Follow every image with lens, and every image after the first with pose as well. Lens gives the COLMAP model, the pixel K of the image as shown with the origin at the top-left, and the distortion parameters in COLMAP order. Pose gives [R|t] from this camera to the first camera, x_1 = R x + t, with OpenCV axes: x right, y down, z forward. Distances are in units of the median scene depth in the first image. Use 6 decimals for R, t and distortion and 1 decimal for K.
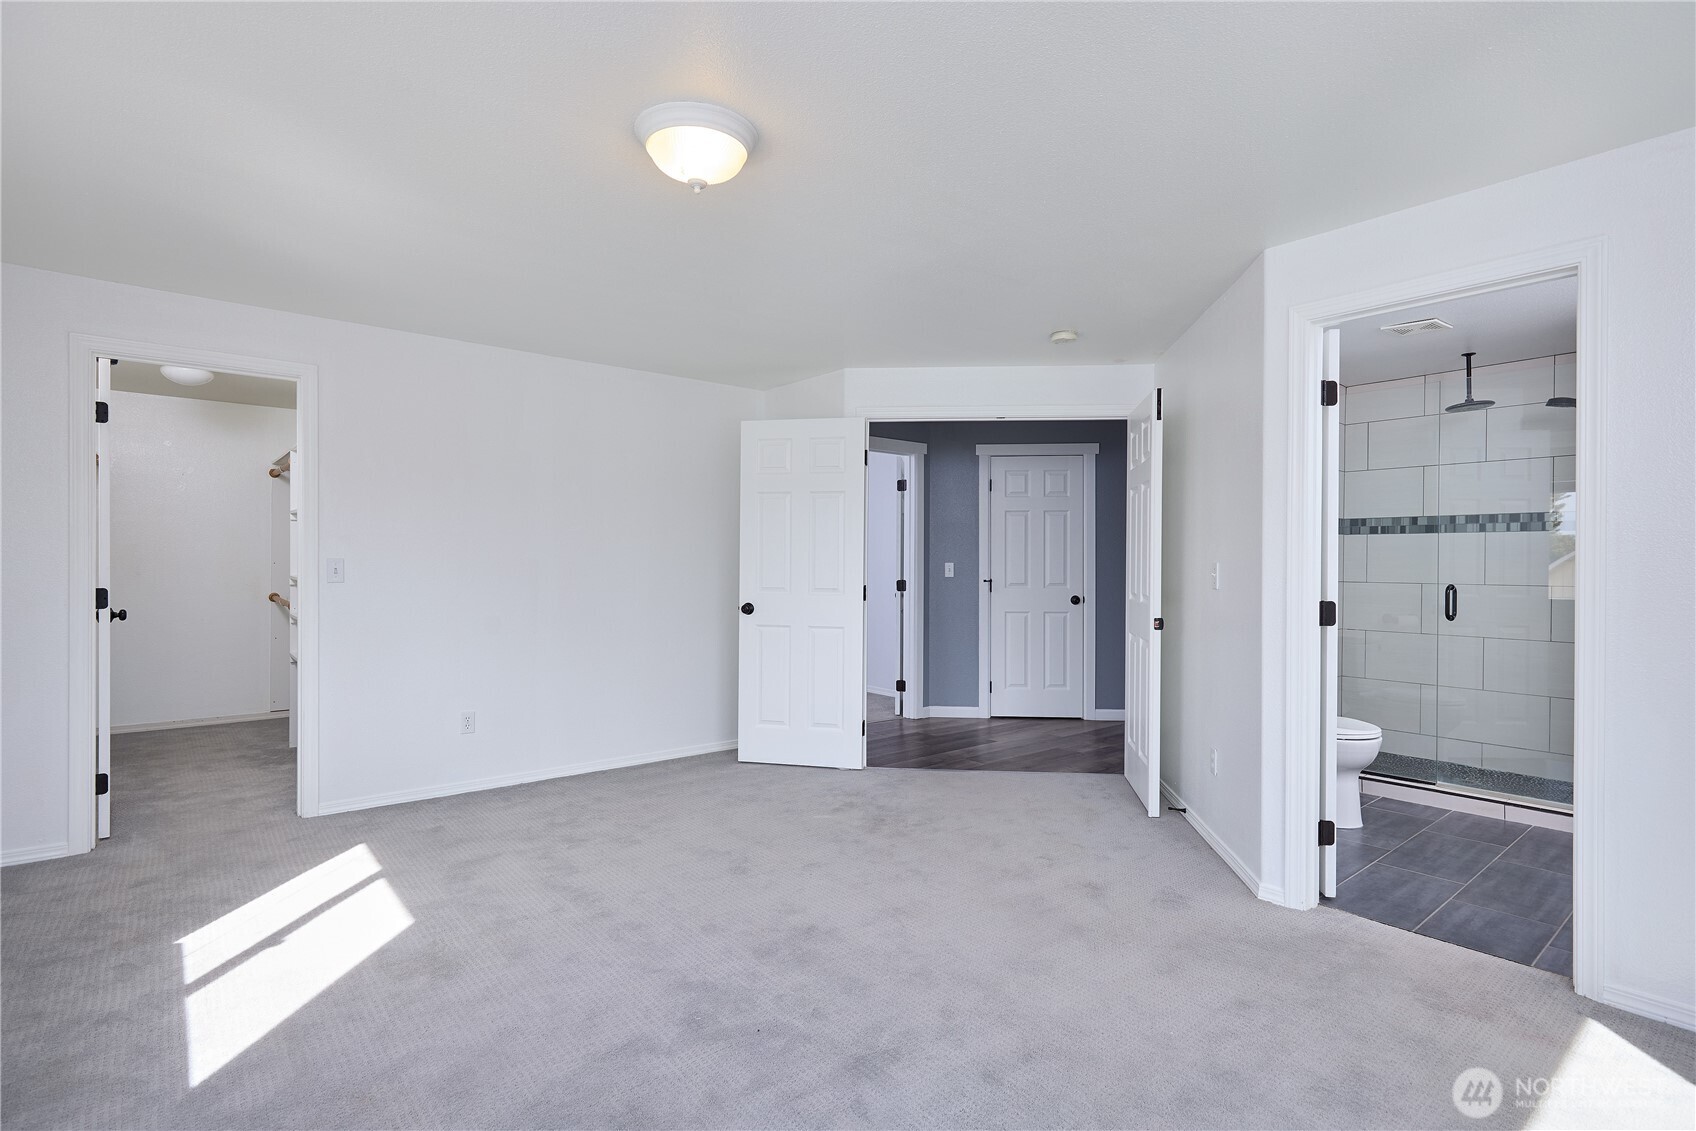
lens RADIAL K [[856.9, 0, 848.9], [0, 856.9, 568.4], [0, 0, 1]] dist [0.000109, 0.002681]
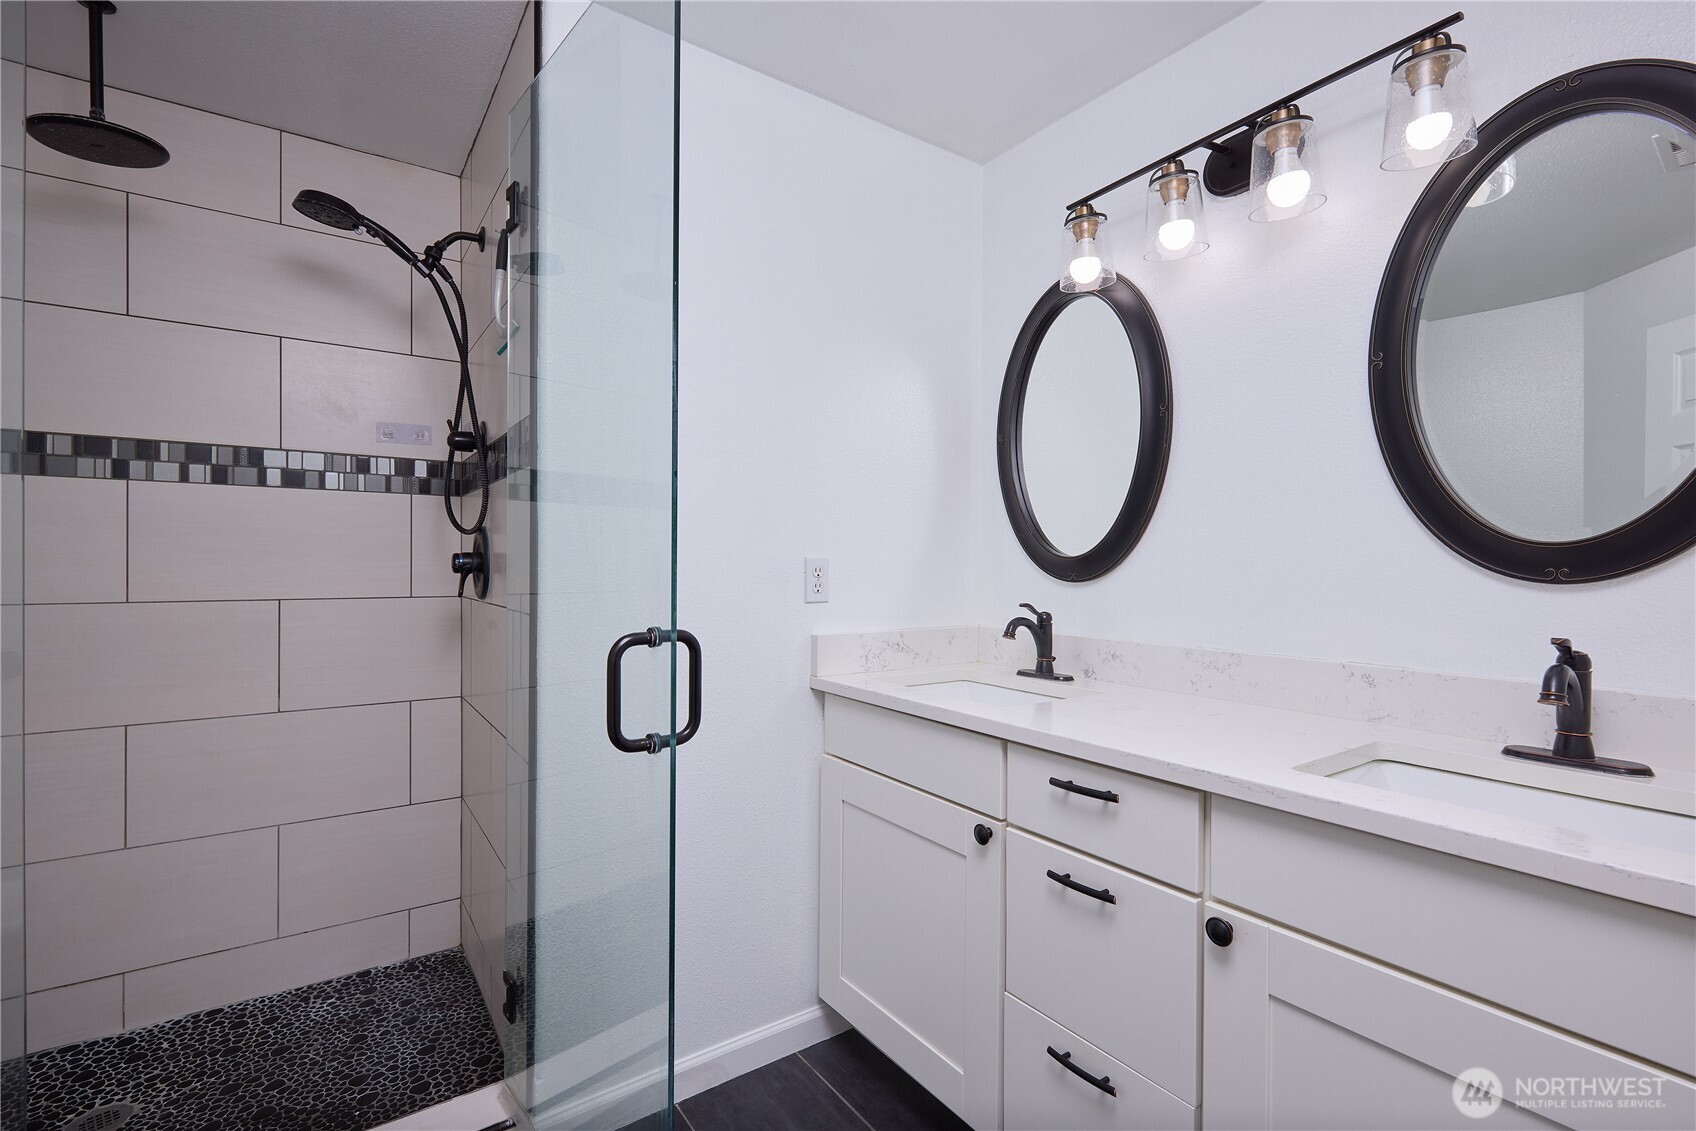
lens RADIAL K [[770.2, 0, 850.0], [0, 770.2, 568.8], [0, 0, 1]] dist [-0.002596, -0.000493]
pose [[0.075269, -0.011883, 0.997092, 0.390650], [0.005796, 0.999917, 0.011479, -0.000698], [-0.997146, 0.004915, 0.075332, 0.616874]]
